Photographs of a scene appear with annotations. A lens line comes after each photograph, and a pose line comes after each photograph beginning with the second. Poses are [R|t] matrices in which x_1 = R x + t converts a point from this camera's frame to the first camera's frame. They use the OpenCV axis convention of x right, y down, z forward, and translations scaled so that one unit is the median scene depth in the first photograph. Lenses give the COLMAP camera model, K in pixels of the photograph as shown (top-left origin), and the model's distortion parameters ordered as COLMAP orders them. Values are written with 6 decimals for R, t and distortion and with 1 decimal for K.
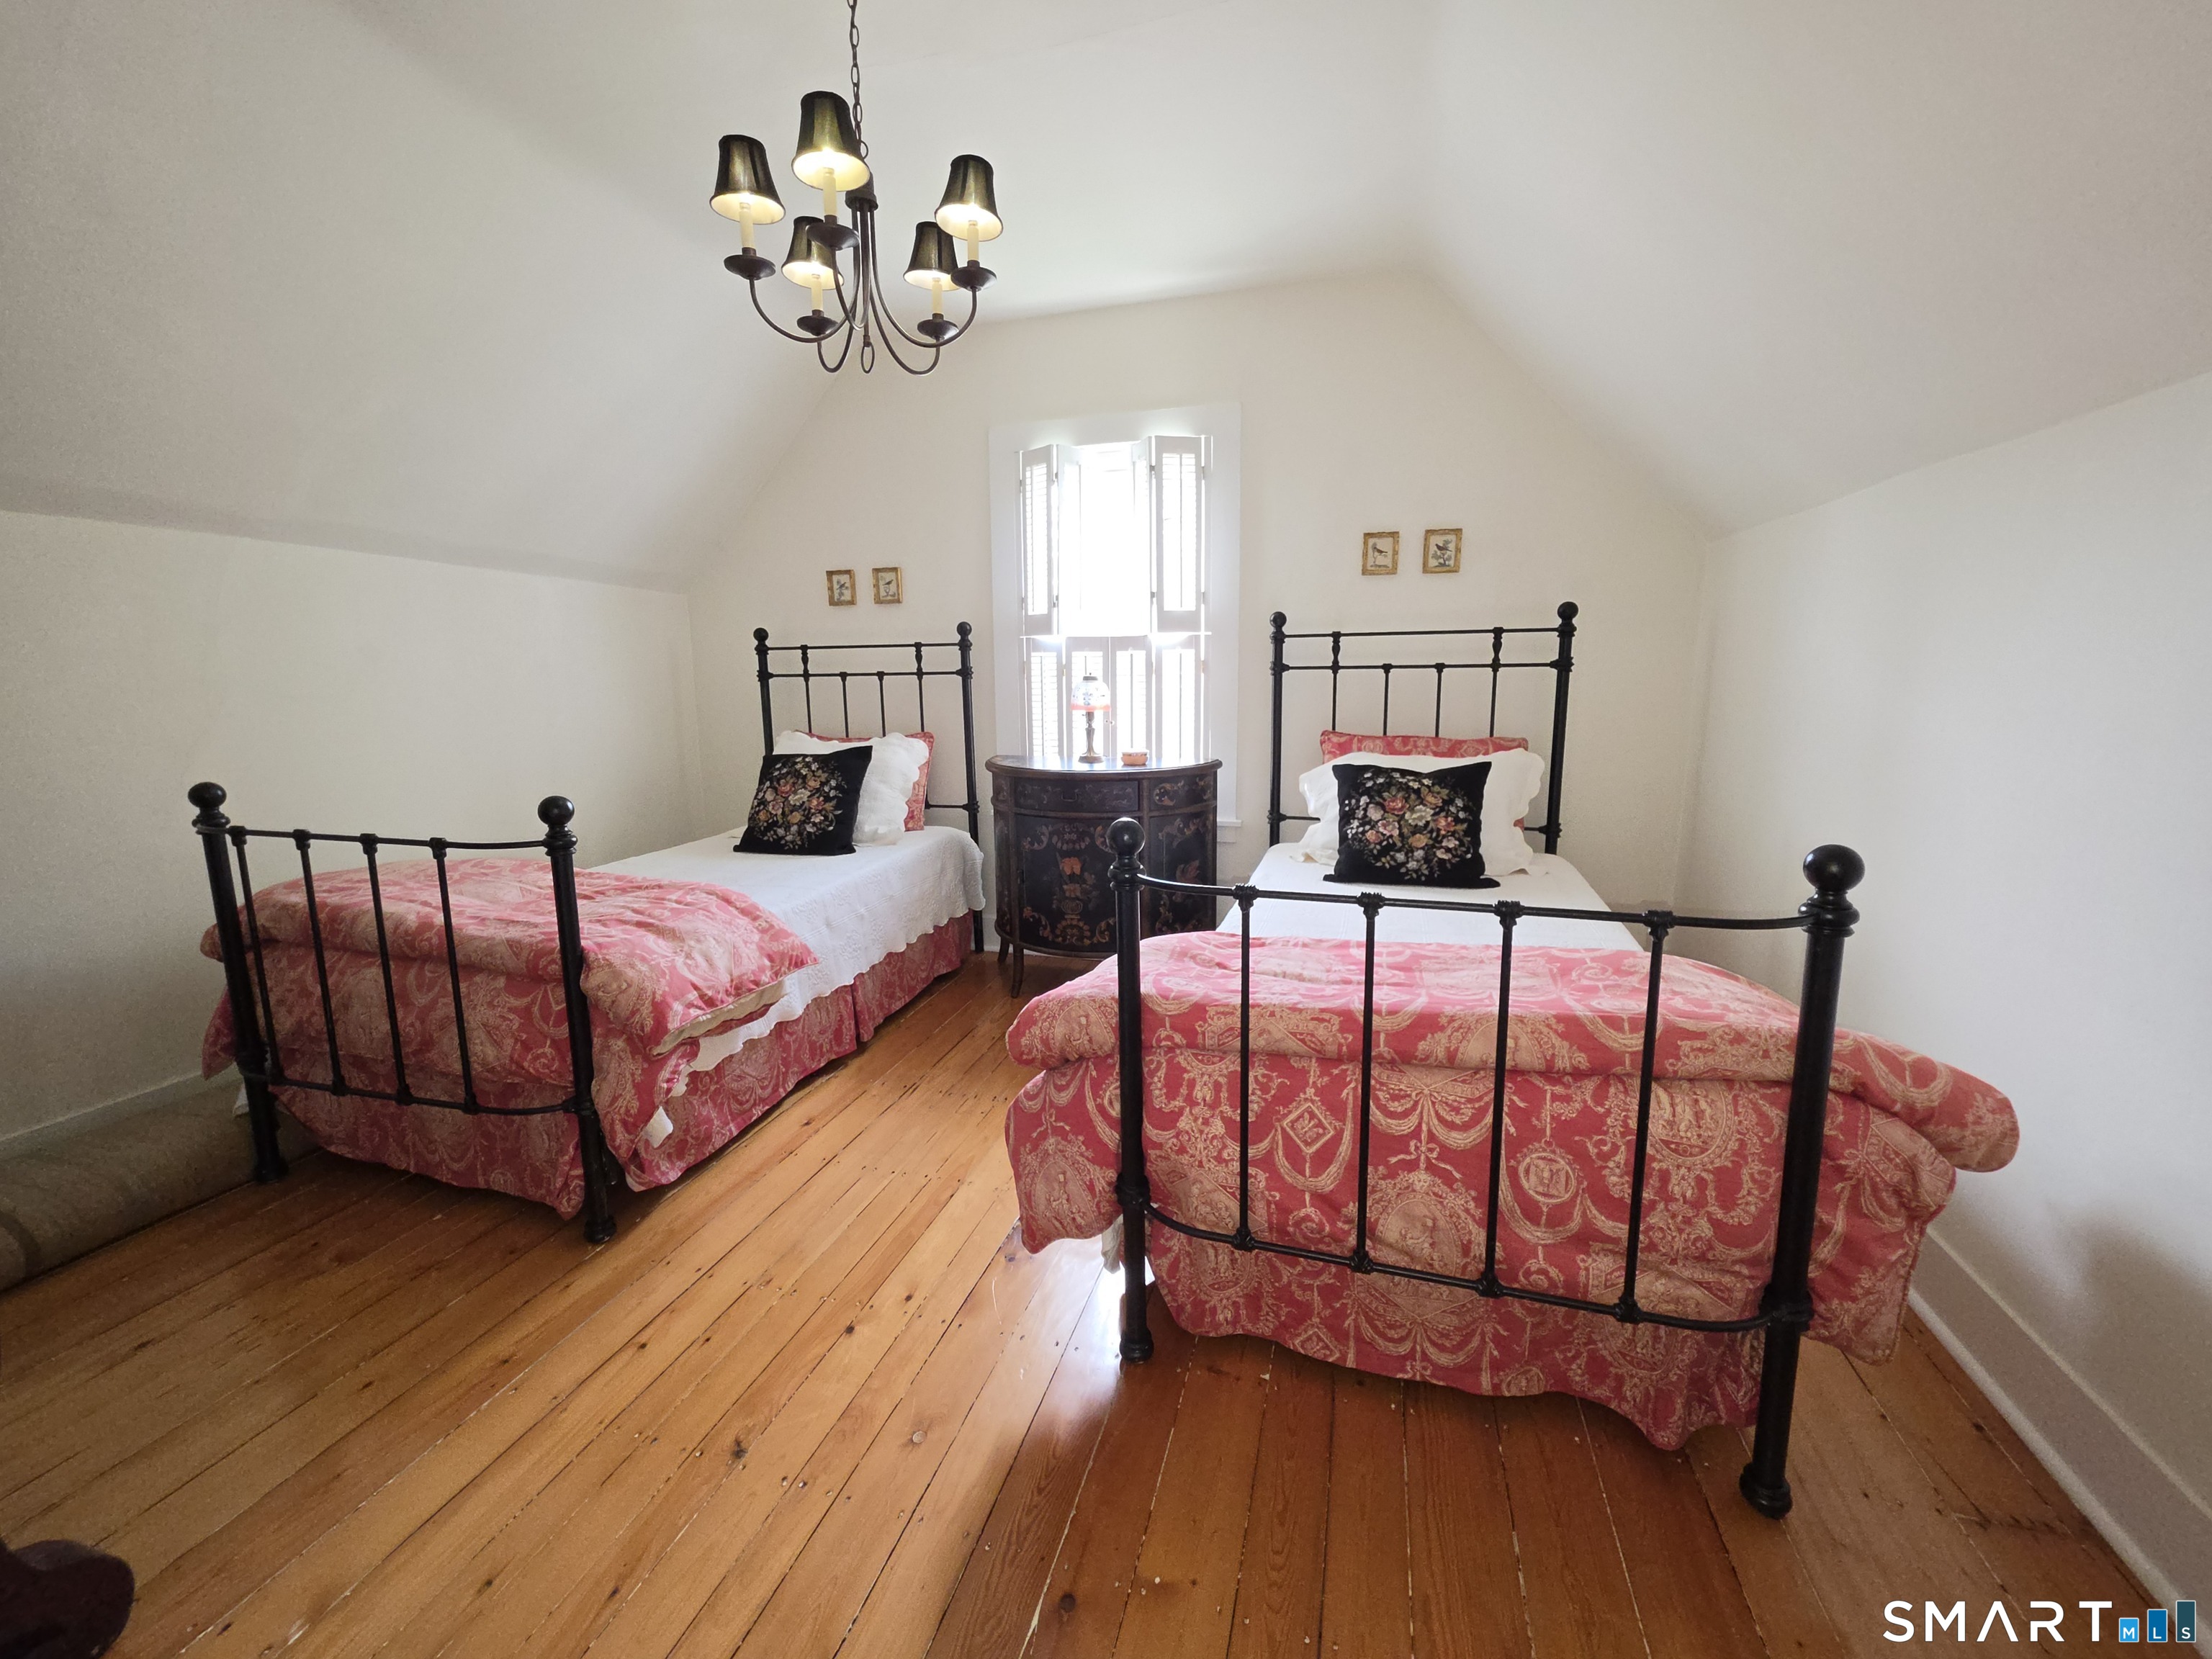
lens RADIAL K [[887.7, 0, 1108.9], [0, 887.7, 822.5], [0, 0, 1]] dist [-0.005061, 0.000627]
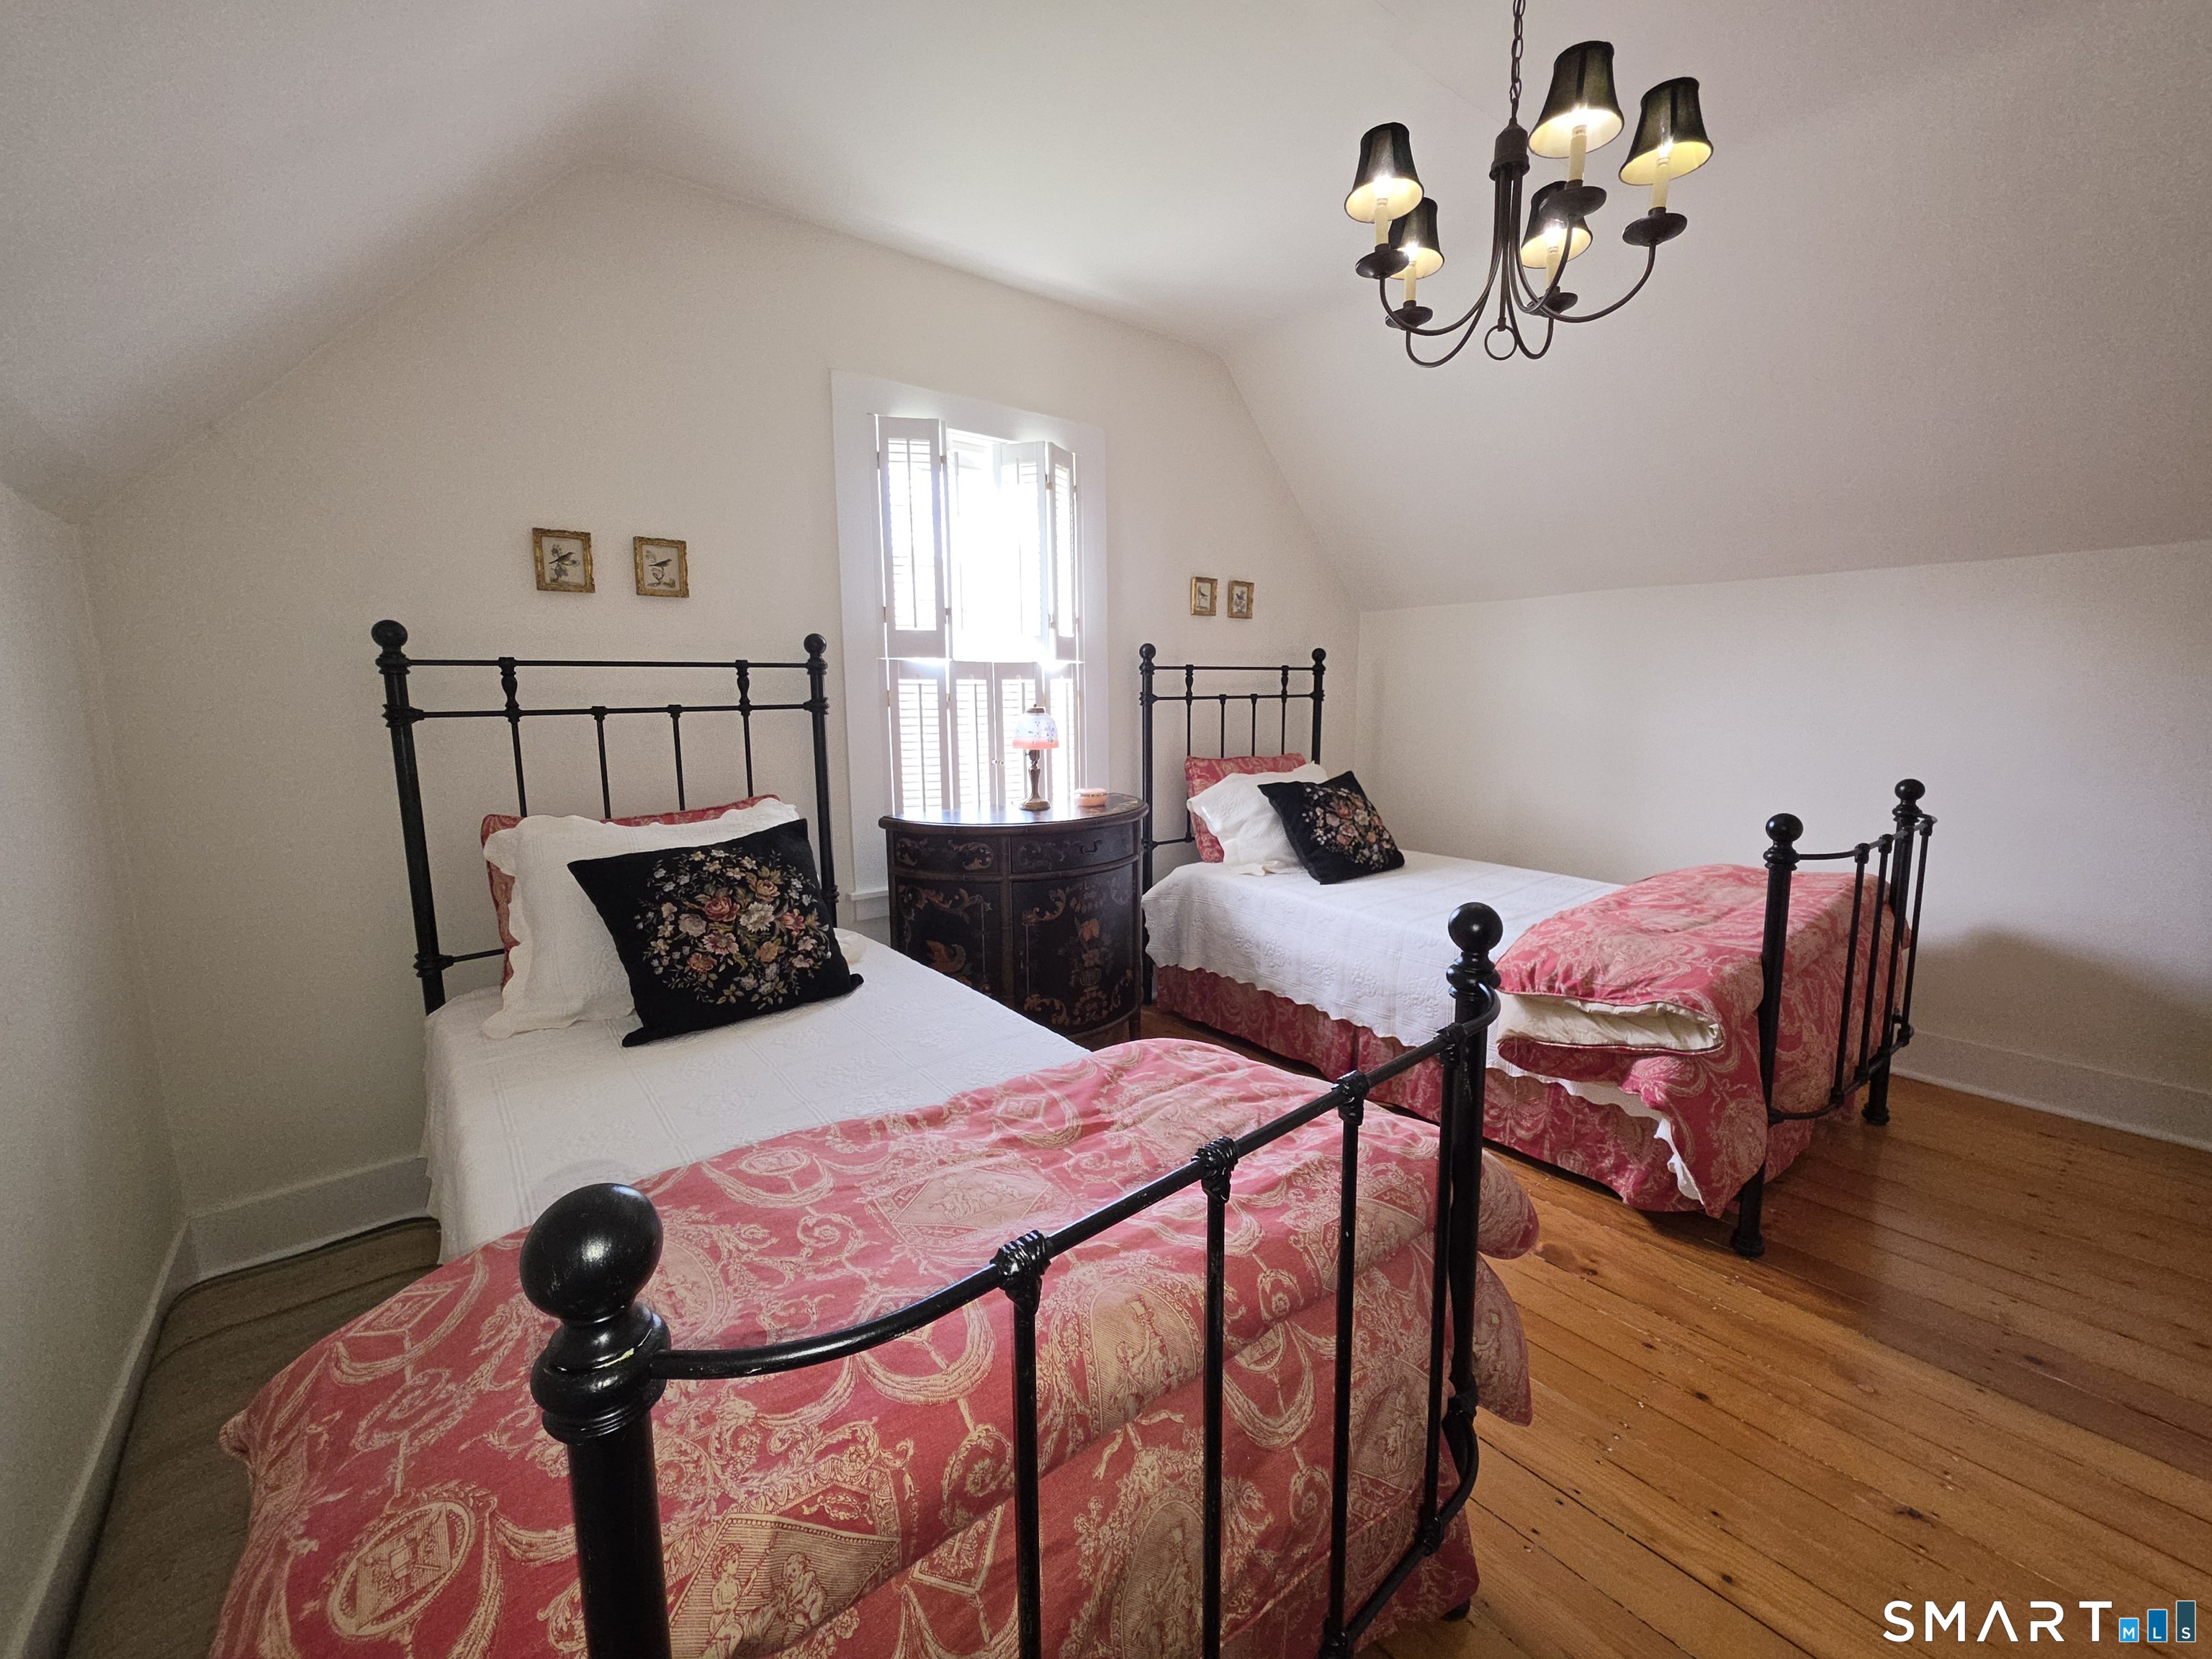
lens RADIAL K [[887.7, 0, 1097.5], [0, 887.7, 826.4], [0, 0, 1]] dist [-0.005061, 0.000627]
pose [[0.570946, -0.116583, 0.812668, -0.667313], [0.145428, 0.988574, 0.039646, -0.075756], [-0.808004, 0.095549, 0.581377, 0.455159]]
